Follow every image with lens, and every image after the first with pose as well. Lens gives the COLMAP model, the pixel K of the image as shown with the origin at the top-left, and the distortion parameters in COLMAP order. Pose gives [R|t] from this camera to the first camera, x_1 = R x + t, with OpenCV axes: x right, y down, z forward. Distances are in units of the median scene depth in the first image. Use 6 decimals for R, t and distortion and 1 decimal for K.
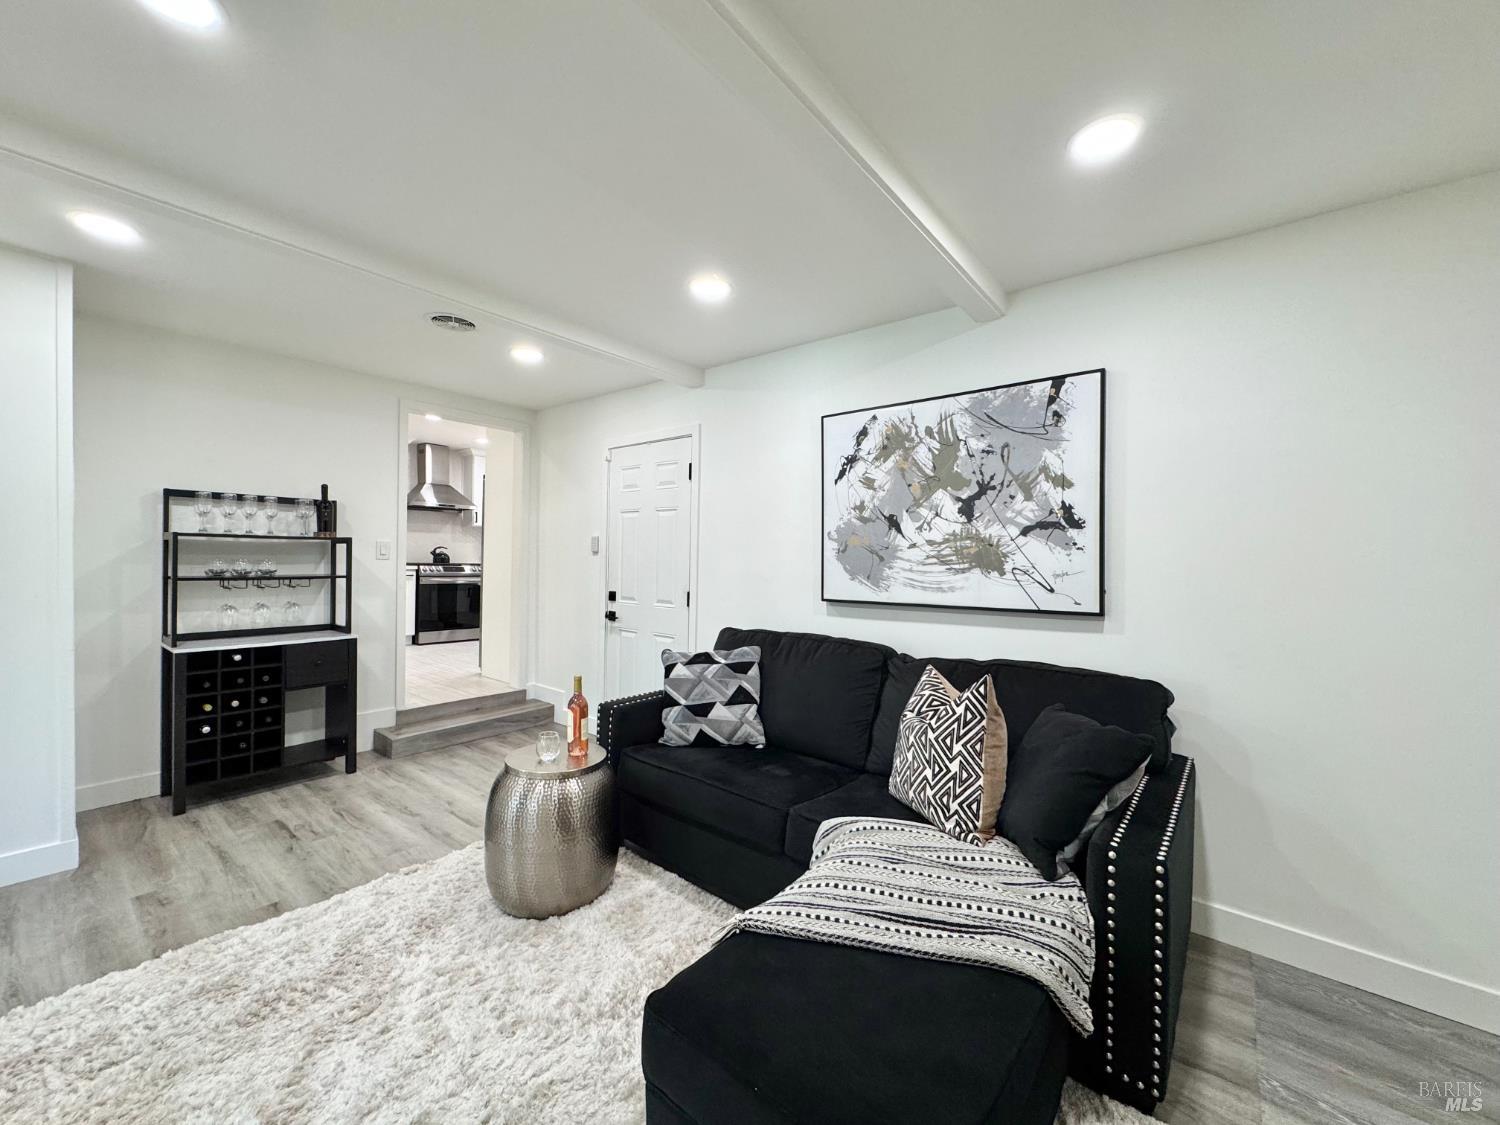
lens RADIAL K [[602.8, 0, 754.2], [0, 602.8, 559.0], [0, 0, 1]] dist [-0.003061, 0.000827]
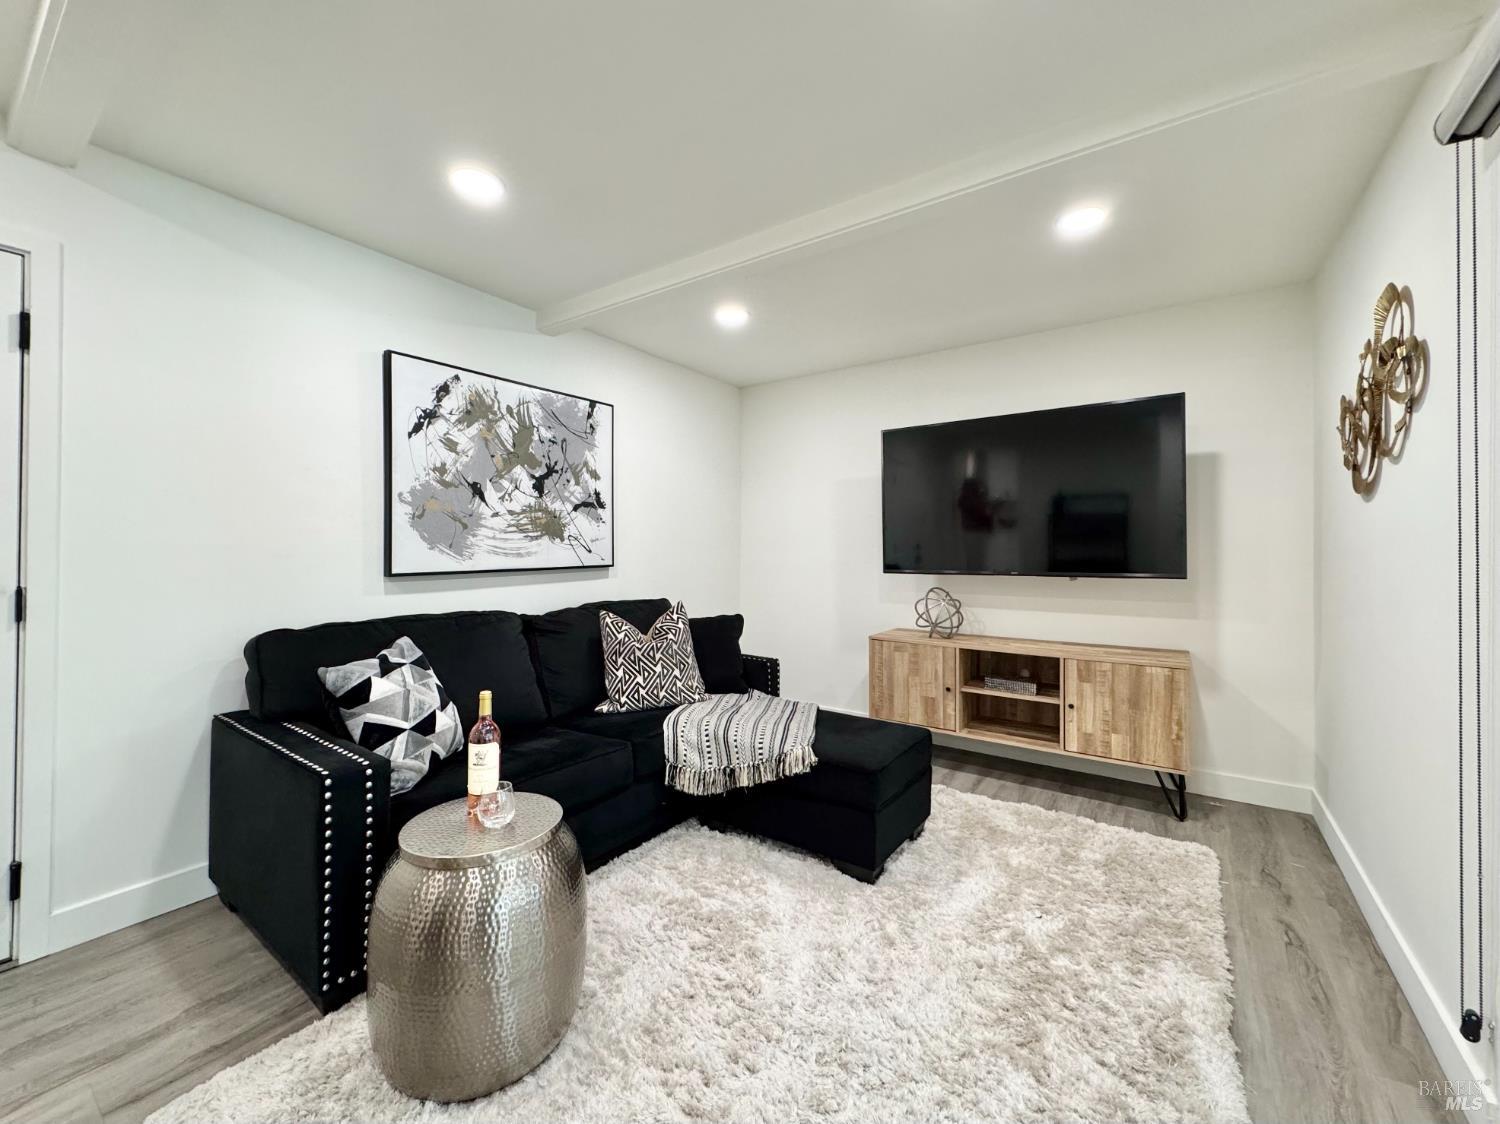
lens RADIAL K [[602.8, 0, 758.5], [0, 602.8, 547.4], [0, 0, 1]] dist [-0.003061, 0.000827]
pose [[-0.083990, -0.012945, 0.996383, -0.857279], [0.001871, 0.999912, 0.013149, 0.023312], [-0.996465, 0.002969, -0.083958, 0.659458]]
